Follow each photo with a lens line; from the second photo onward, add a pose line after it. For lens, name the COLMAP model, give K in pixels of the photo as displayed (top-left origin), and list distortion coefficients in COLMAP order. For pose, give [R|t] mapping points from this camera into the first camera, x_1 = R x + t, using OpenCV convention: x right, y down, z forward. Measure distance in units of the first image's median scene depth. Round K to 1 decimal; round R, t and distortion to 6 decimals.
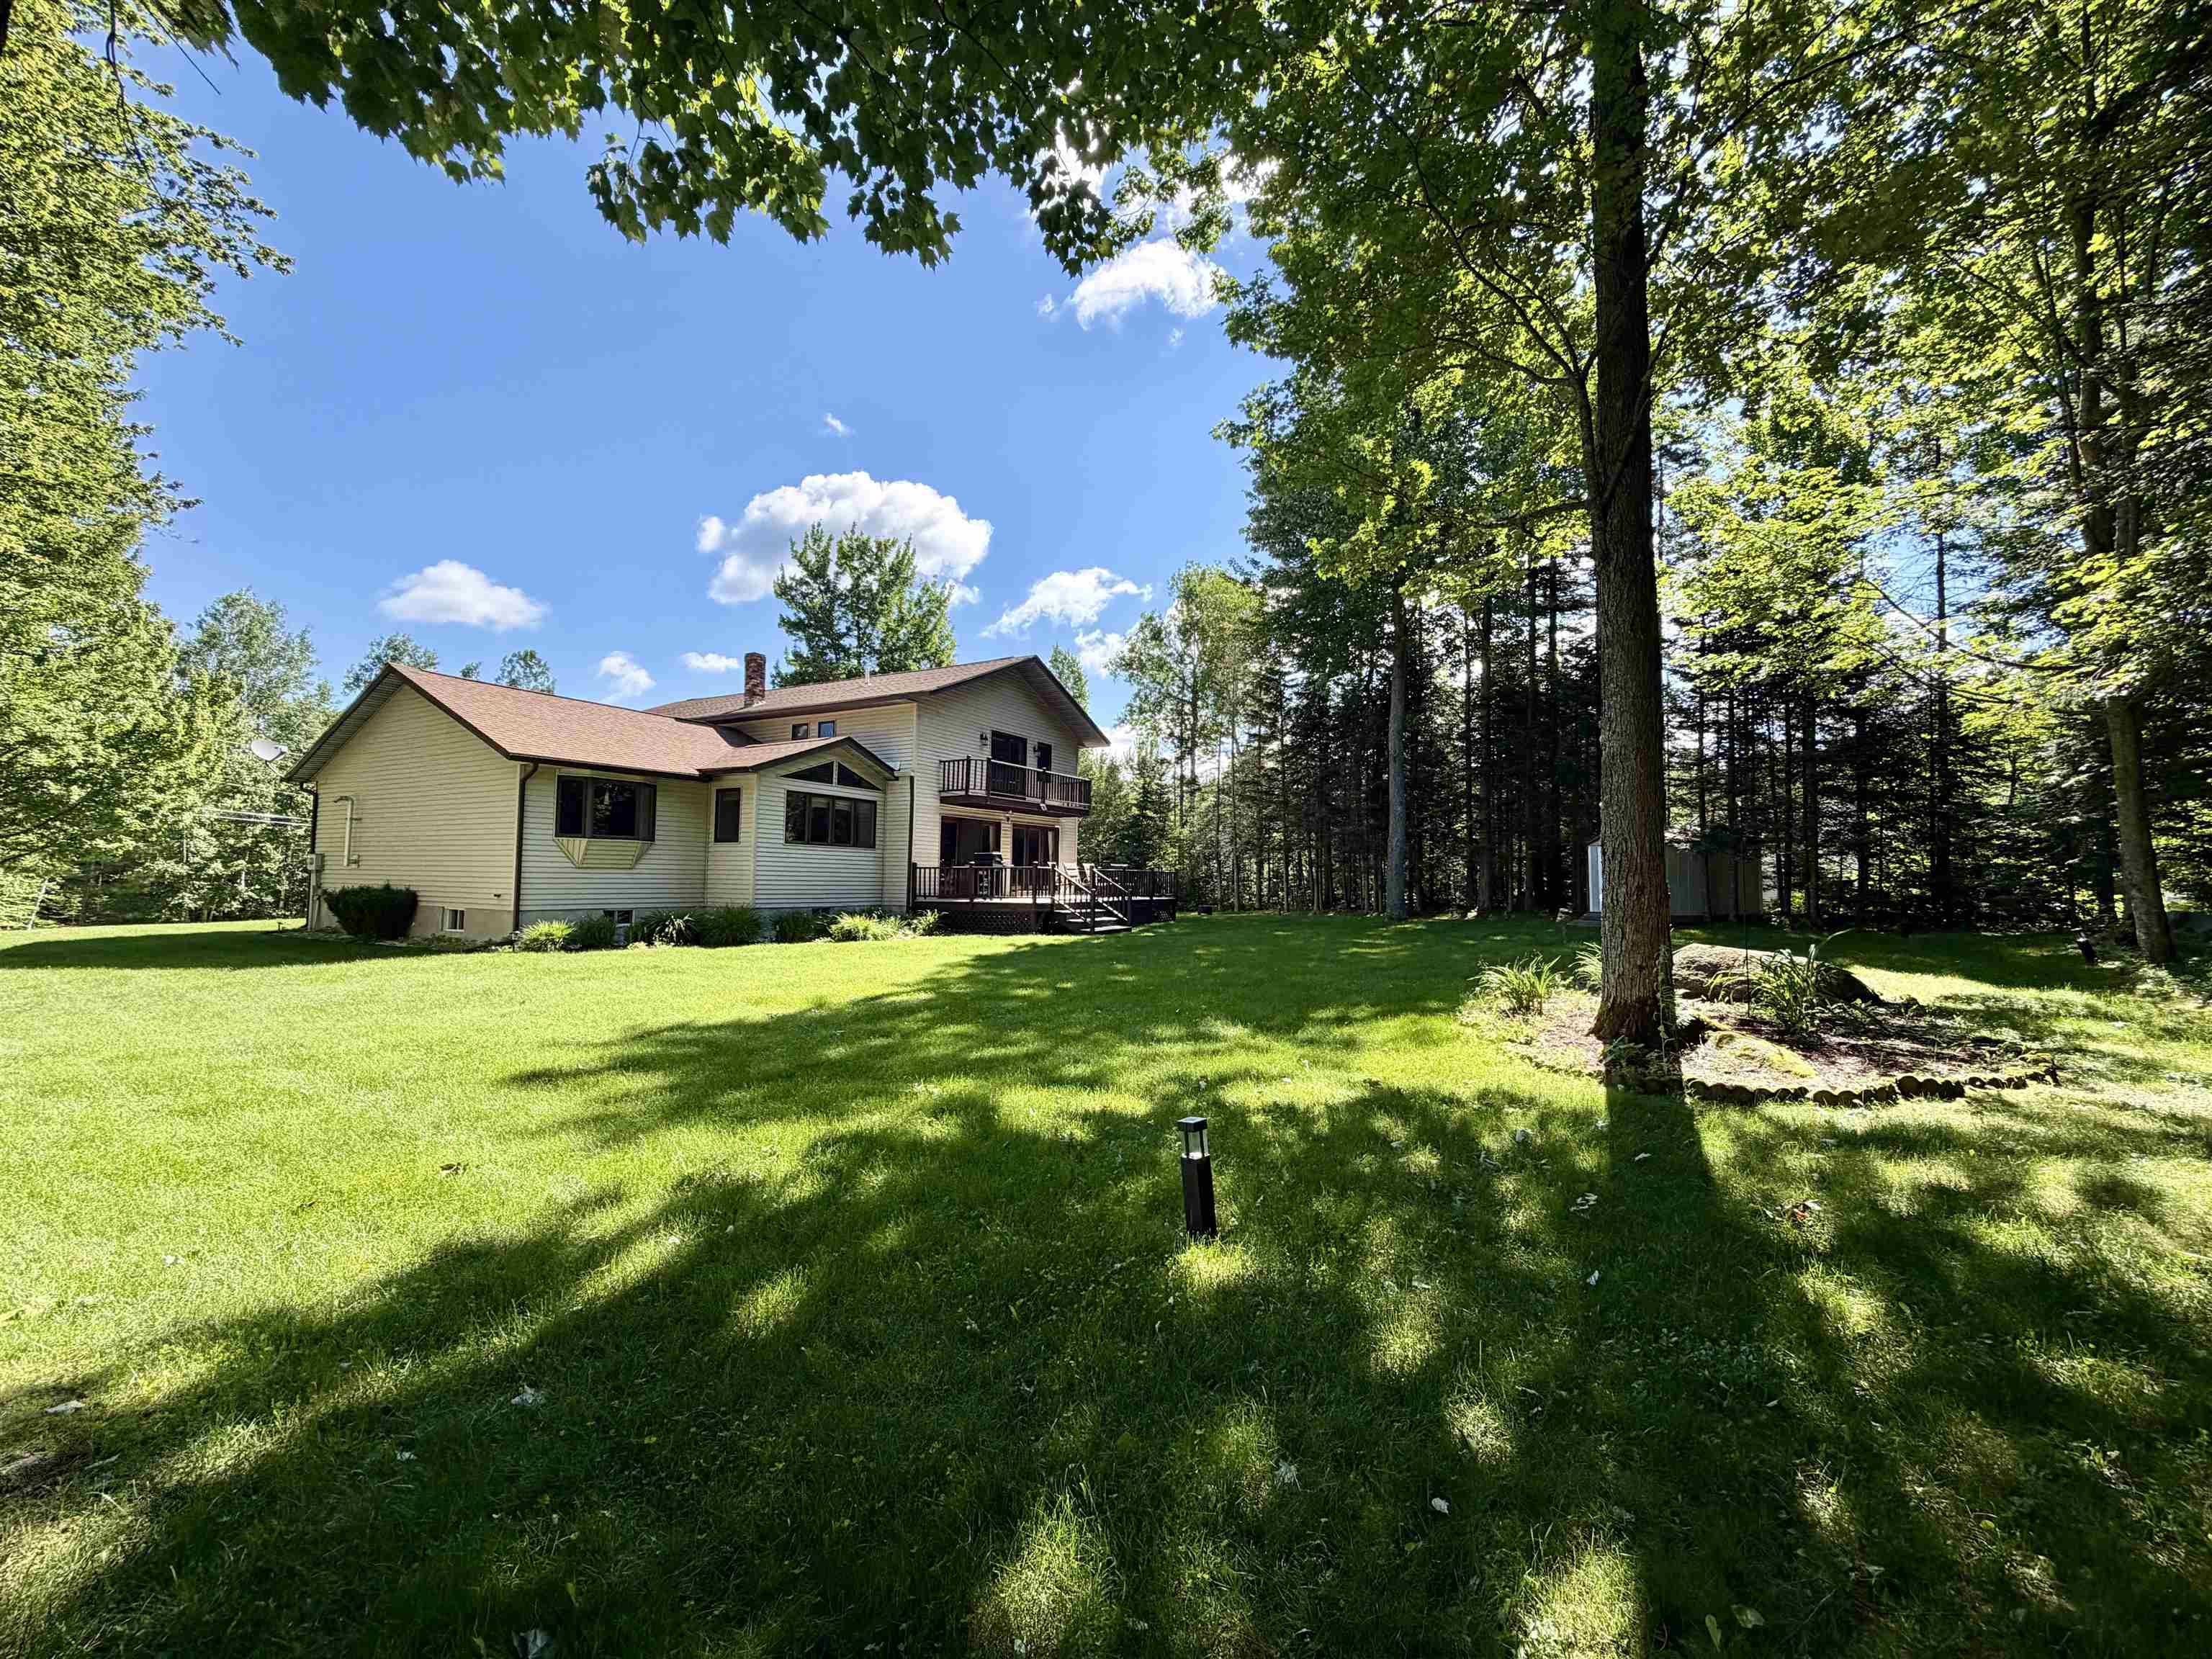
lens RADIAL K [[879.1, 0, 1118.4], [0, 879.1, 833.9], [0, 0, 1]] dist [-0.000081, 0.000444]
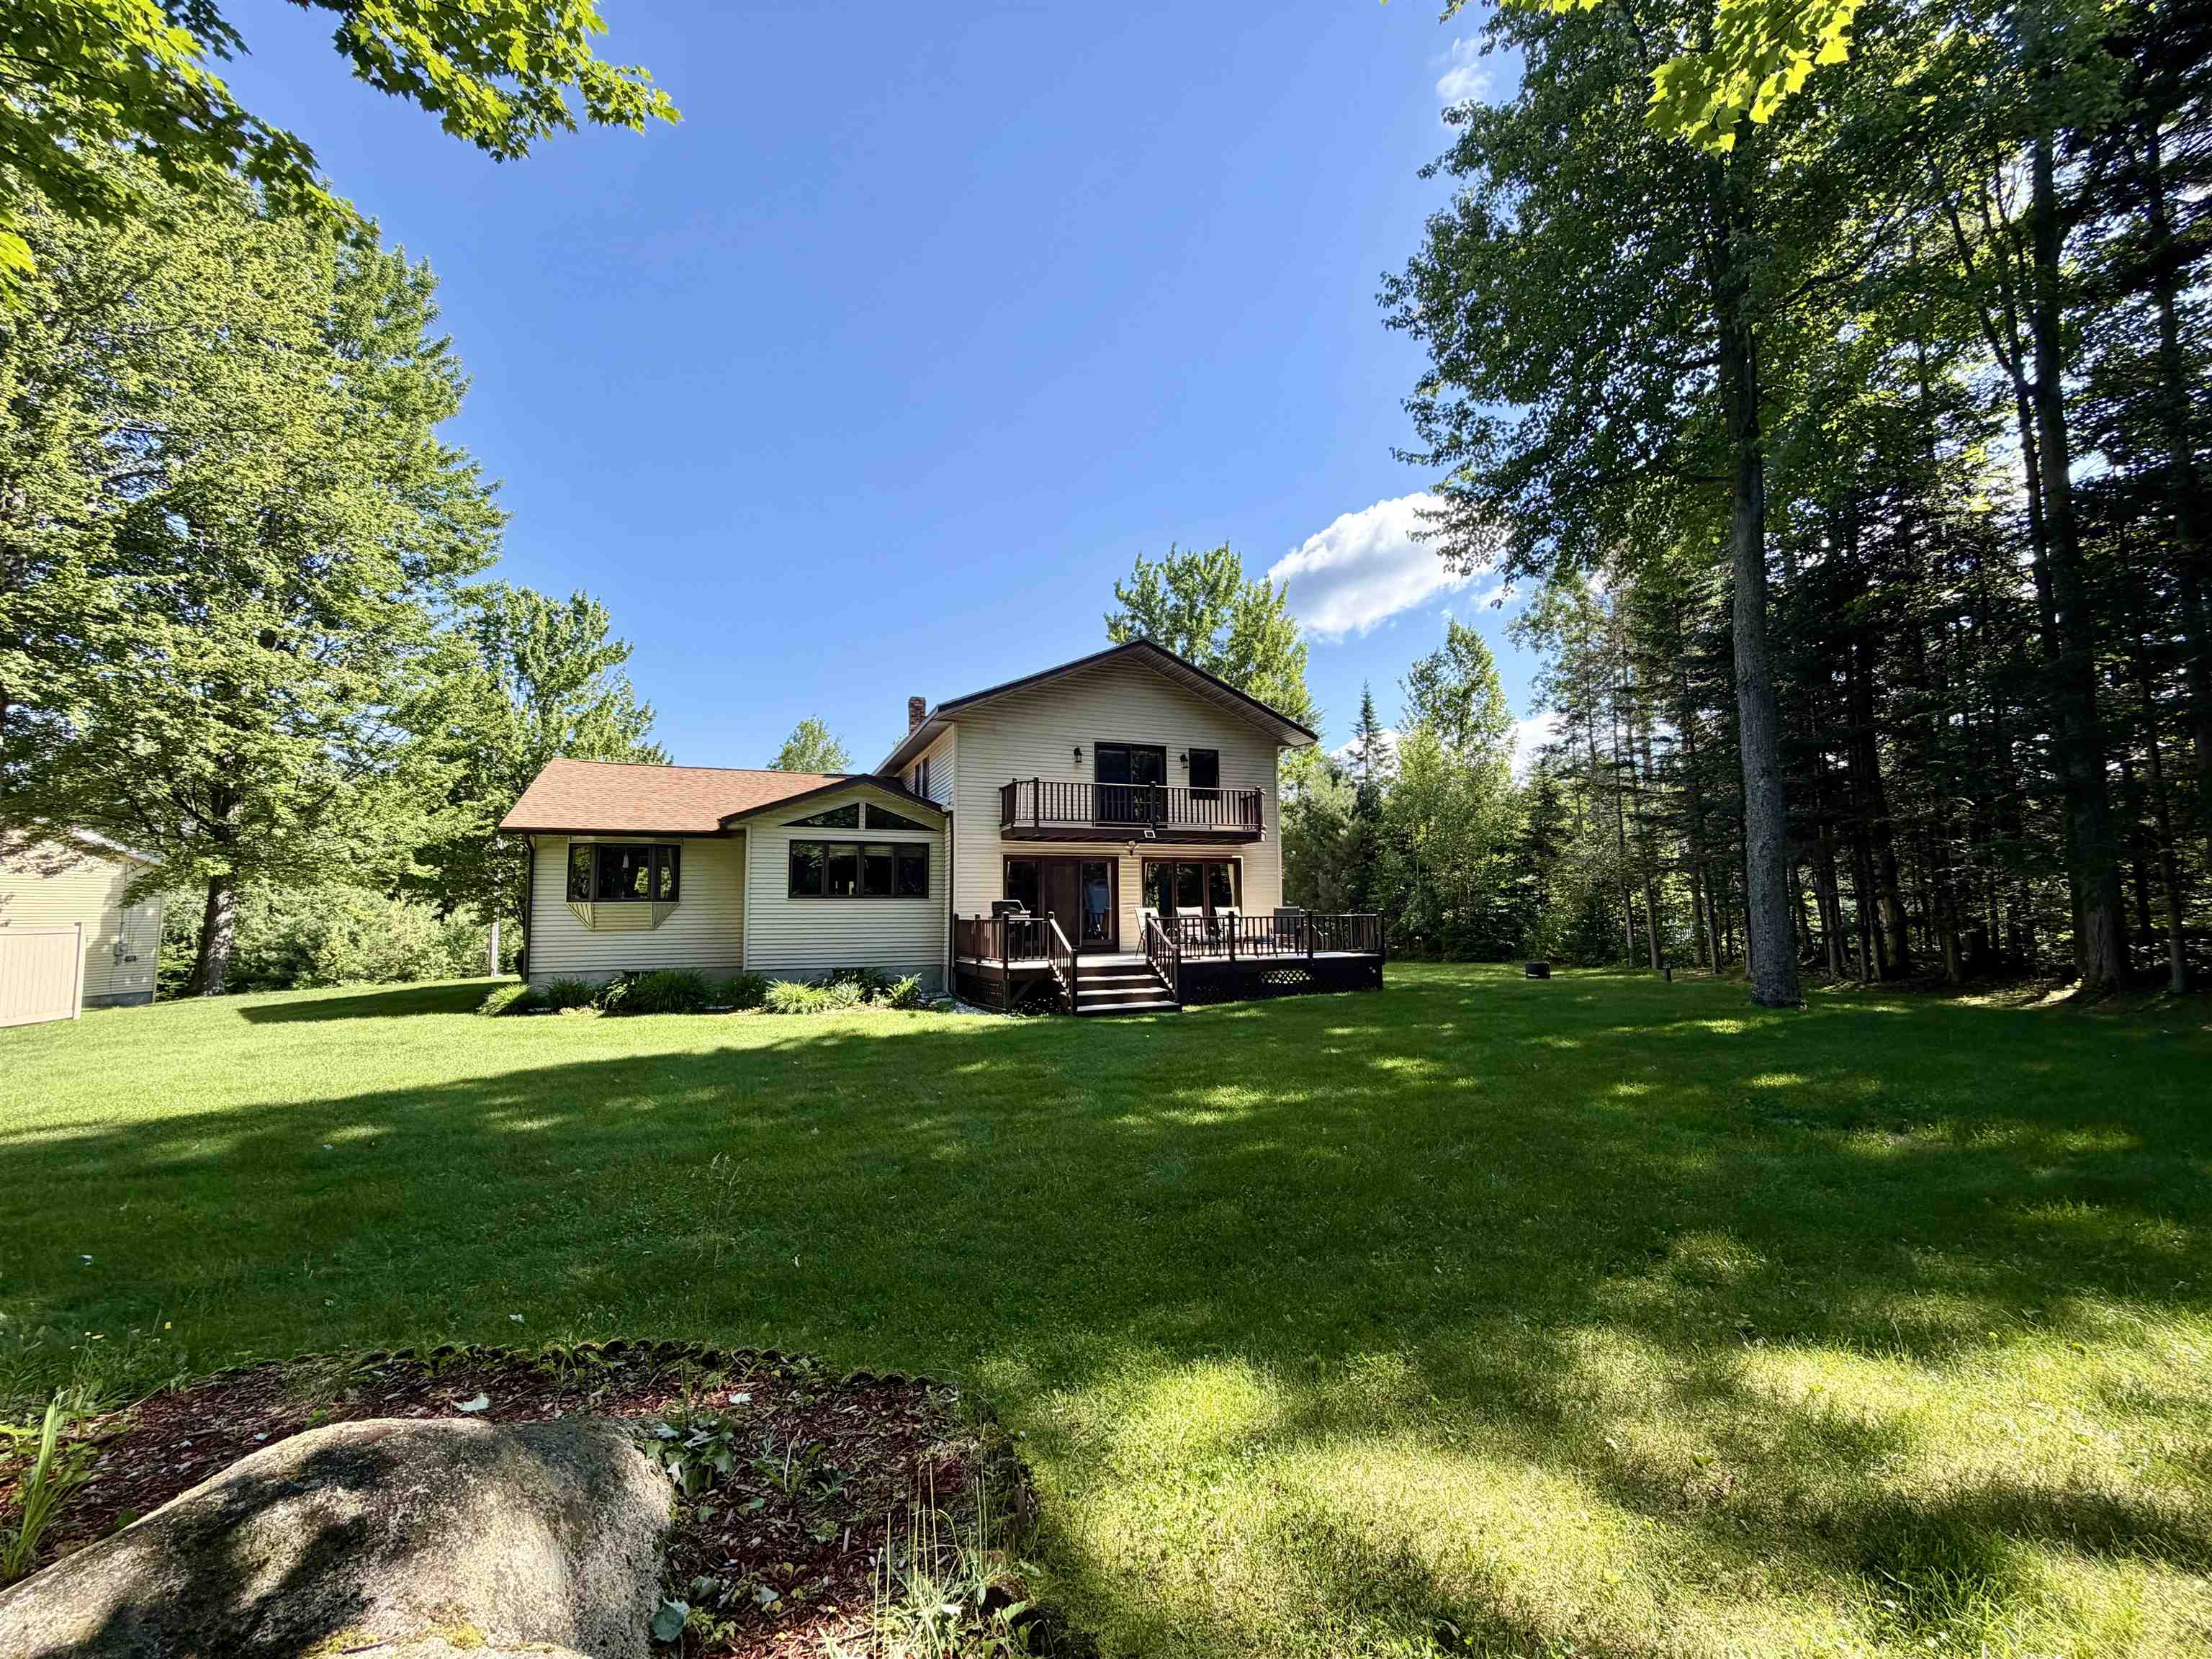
lens RADIAL K [[879.1, 0, 1109.6], [0, 879.1, 821.6], [0, 0, 1]] dist [-0.000081, 0.000444]
pose [[0.781872, -0.084284, -0.617715, 0.377104], [0.052650, 0.996207, -0.069286, 0.010459], [0.621212, 0.021650, 0.783344, 0.418733]]
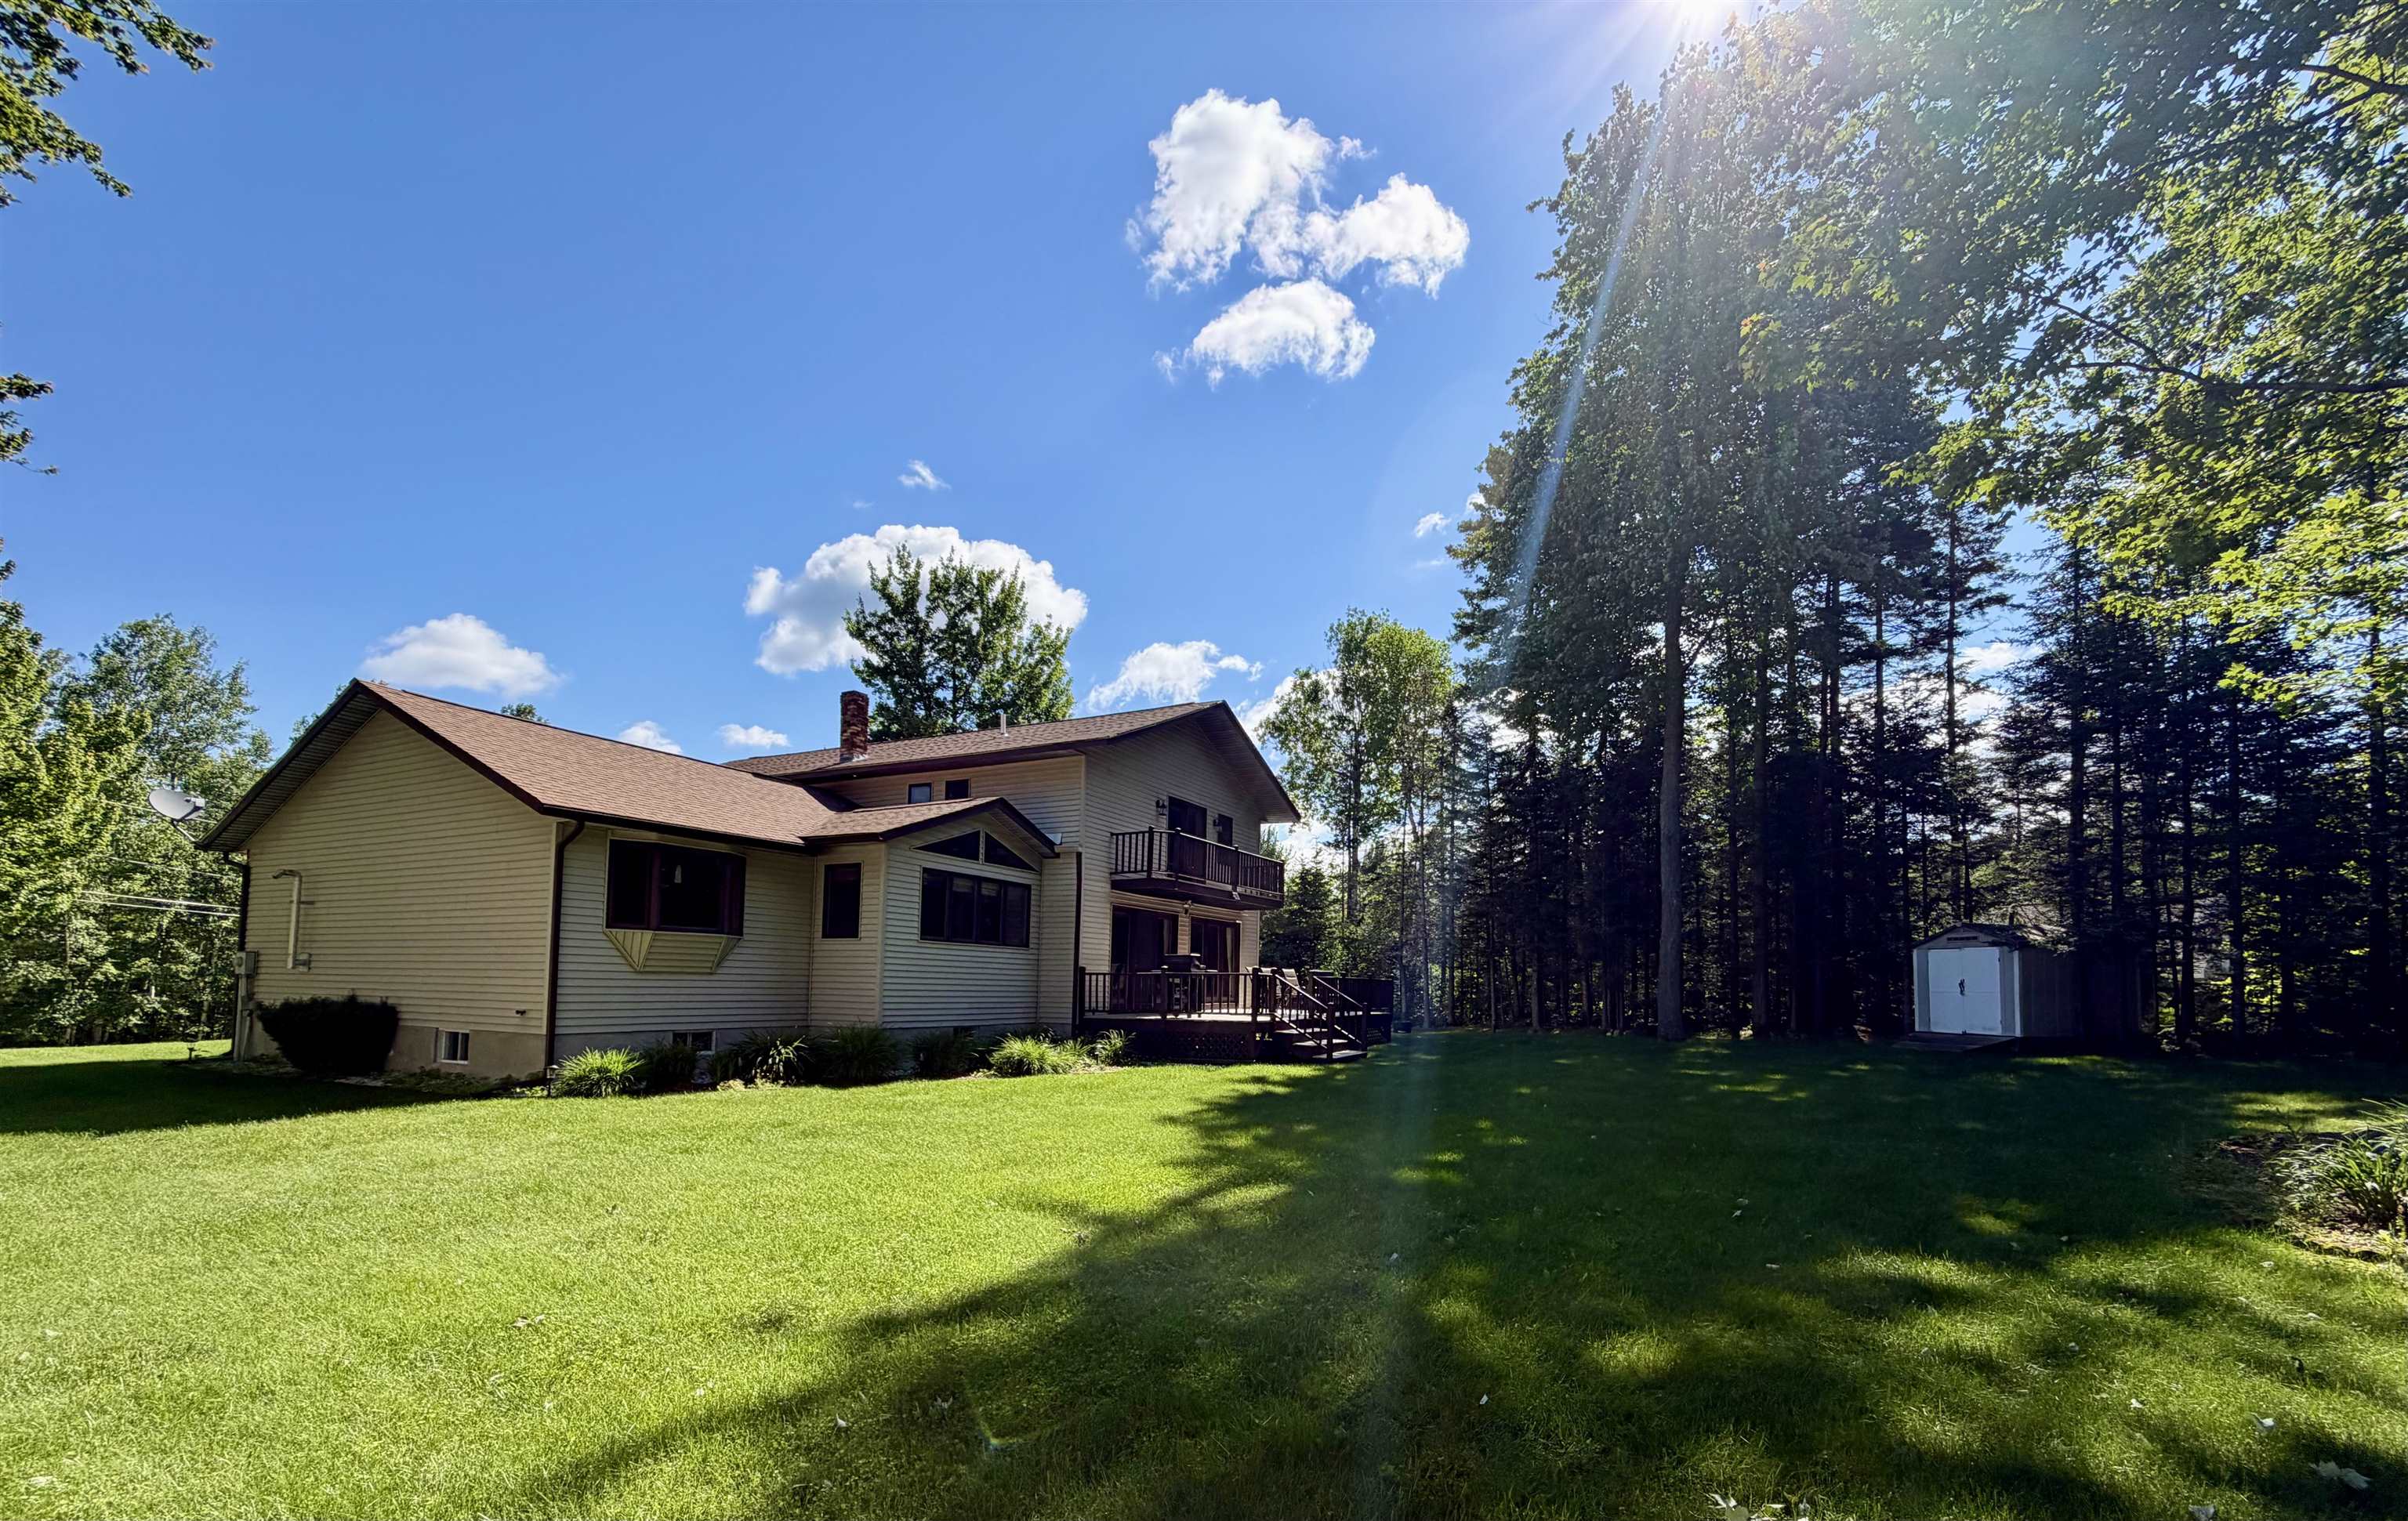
lens RADIAL K [[997.5, 0, 1263.4], [0, 997.5, 937.0], [0, 0, 1]] dist [0.001330, 0.000160]
pose [[0.998688, 0.004883, 0.050981, -0.115147], [-0.004965, 0.999987, 0.001488, 0.004823], [-0.050973, -0.001739, 0.998699, 0.131287]]
